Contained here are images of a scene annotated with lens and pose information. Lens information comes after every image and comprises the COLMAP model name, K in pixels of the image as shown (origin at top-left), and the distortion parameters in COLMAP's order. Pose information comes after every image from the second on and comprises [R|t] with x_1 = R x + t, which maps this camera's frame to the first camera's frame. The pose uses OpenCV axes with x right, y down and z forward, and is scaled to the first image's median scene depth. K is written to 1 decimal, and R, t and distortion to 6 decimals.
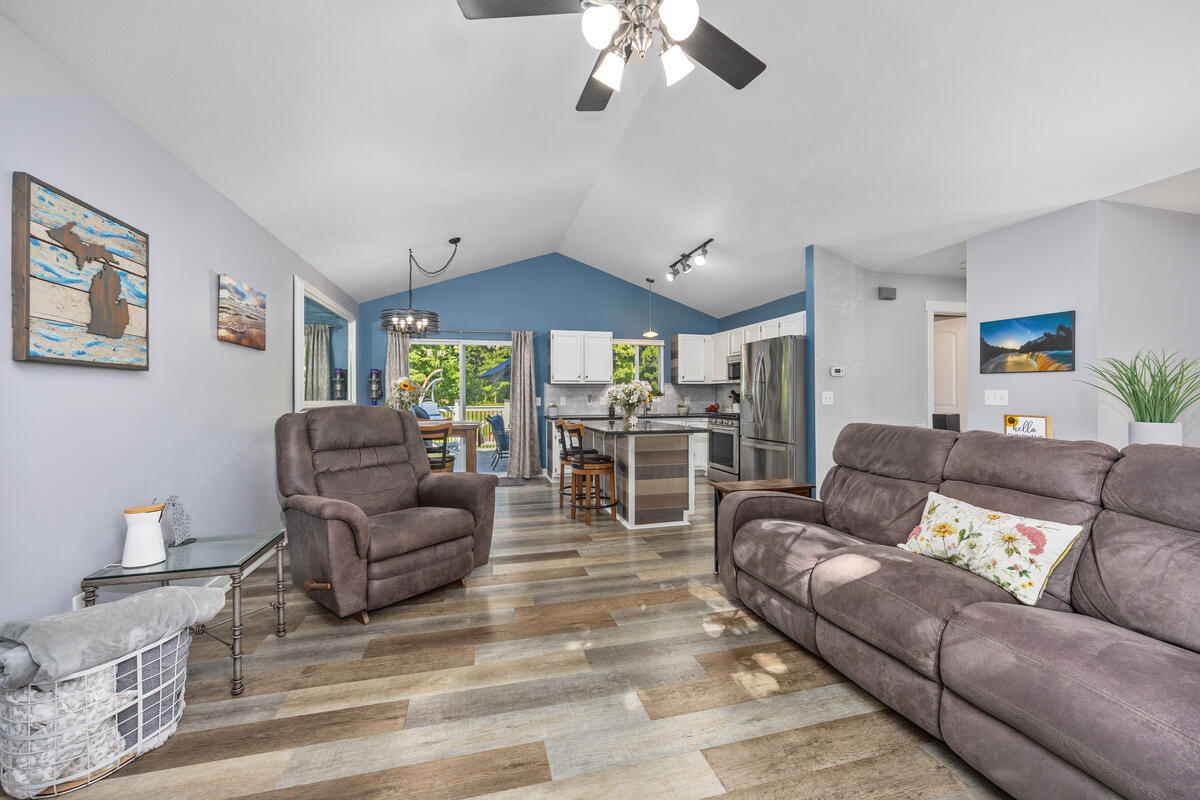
lens RADIAL K [[491.5, 0, 597.8], [0, 491.5, 397.5], [0, 0, 1]] dist [-0.000171, -0.005935]
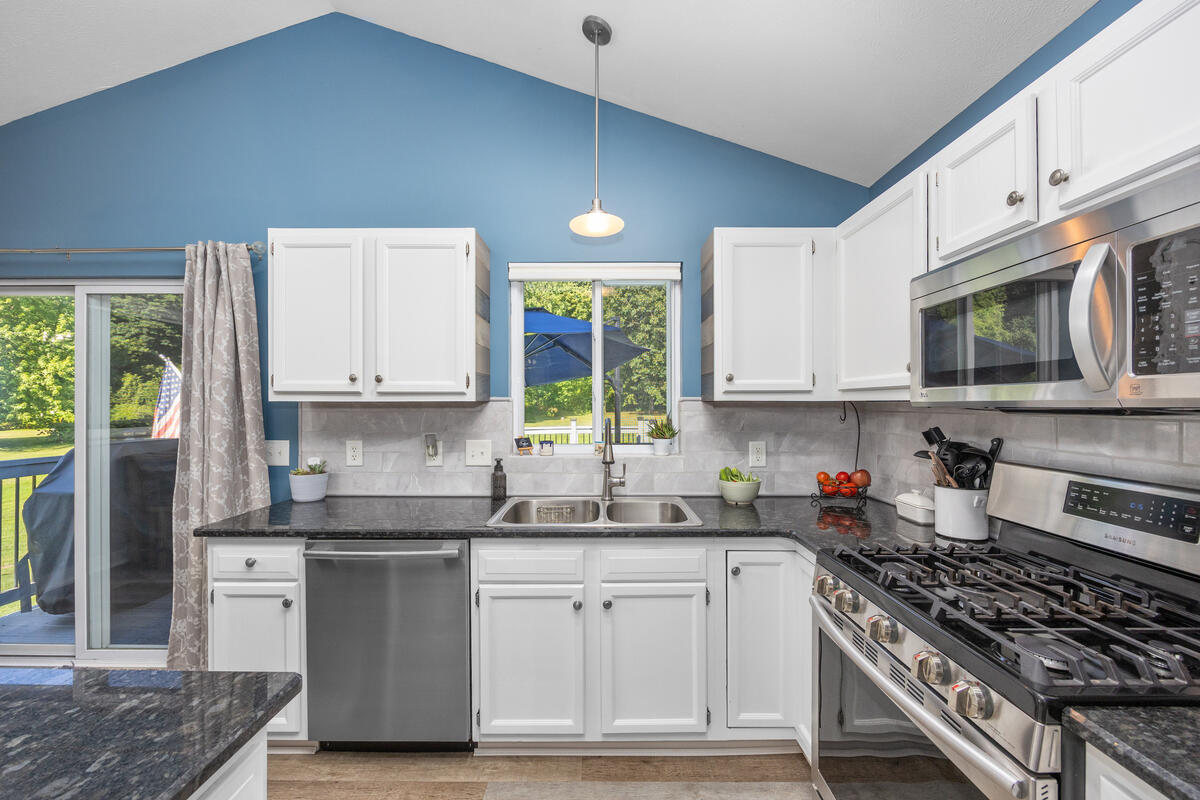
lens RADIAL K [[491.5, 0, 597.8], [0, 491.5, 397.5], [0, 0, 1]] dist [-0.000171, -0.005935]
pose [[0.967604, 0.001767, -0.252465, 0.345281], [-0.003359, 0.999977, -0.005875, -0.056613], [0.252449, 0.006533, 0.967588, 1.426667]]
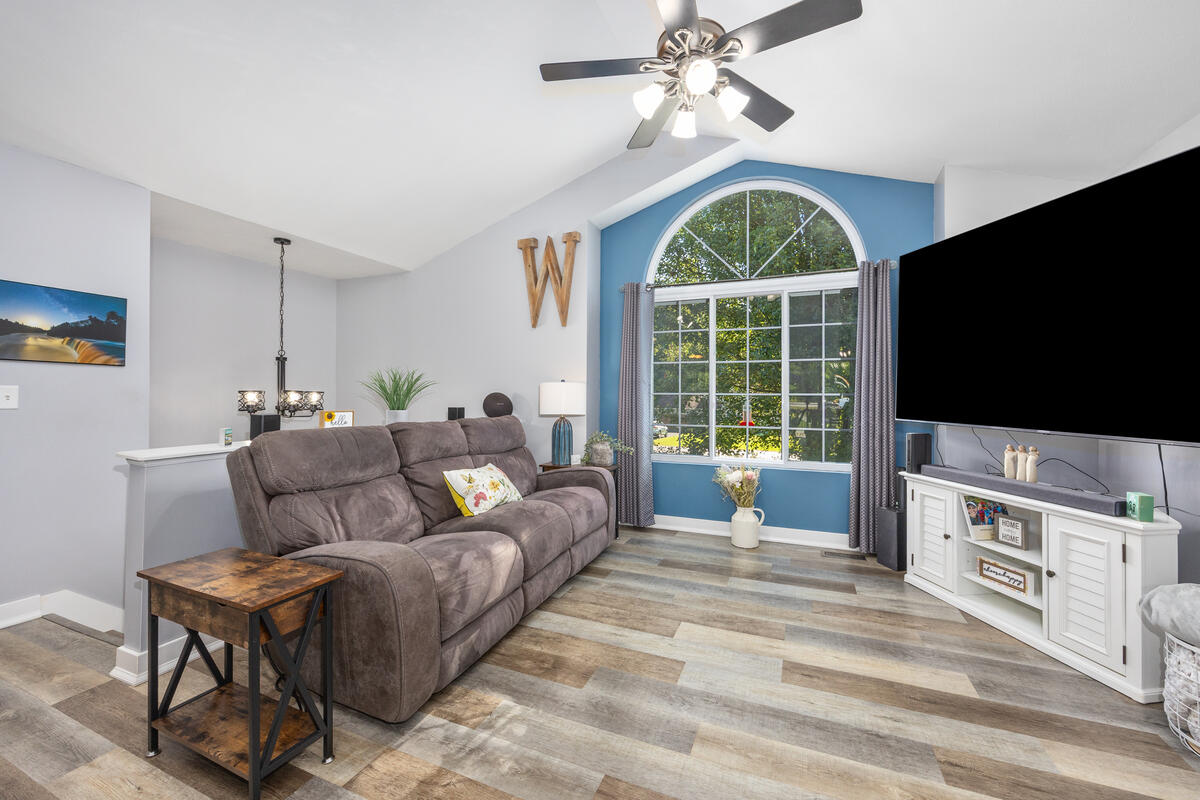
lens RADIAL K [[491.5, 0, 597.8], [0, 491.5, 397.5], [0, 0, 1]] dist [-0.000171, -0.005935]
pose [[-0.801696, -0.001063, 0.597732, -0.224130], [0.003589, 0.999972, 0.006593, -0.000299], [-0.597722, 0.007431, -0.801669, 1.073933]]
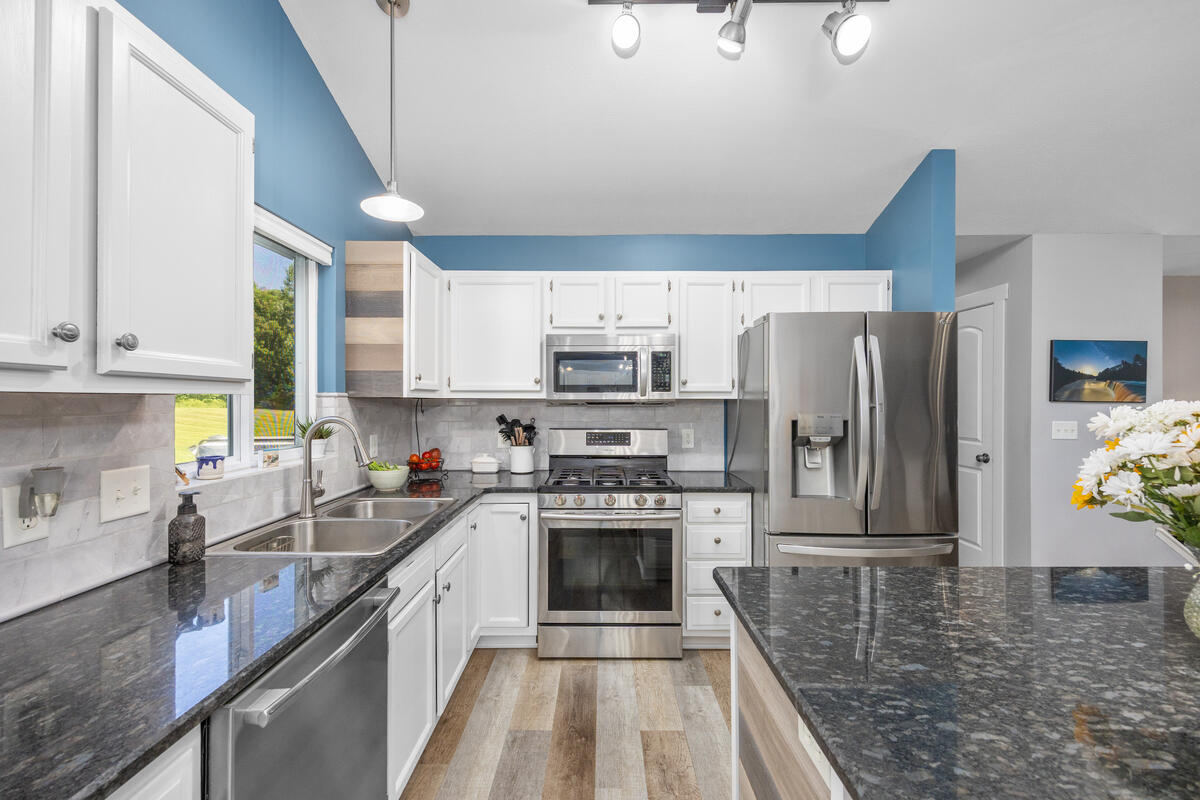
lens RADIAL K [[491.5, 0, 597.8], [0, 491.5, 397.5], [0, 0, 1]] dist [-0.000171, -0.005935]
pose [[0.252935, 0.012860, 0.967398, -0.220345], [0.000409, 0.999910, -0.013400, -0.047119], [-0.967483, 0.003785, 0.252907, 1.623509]]
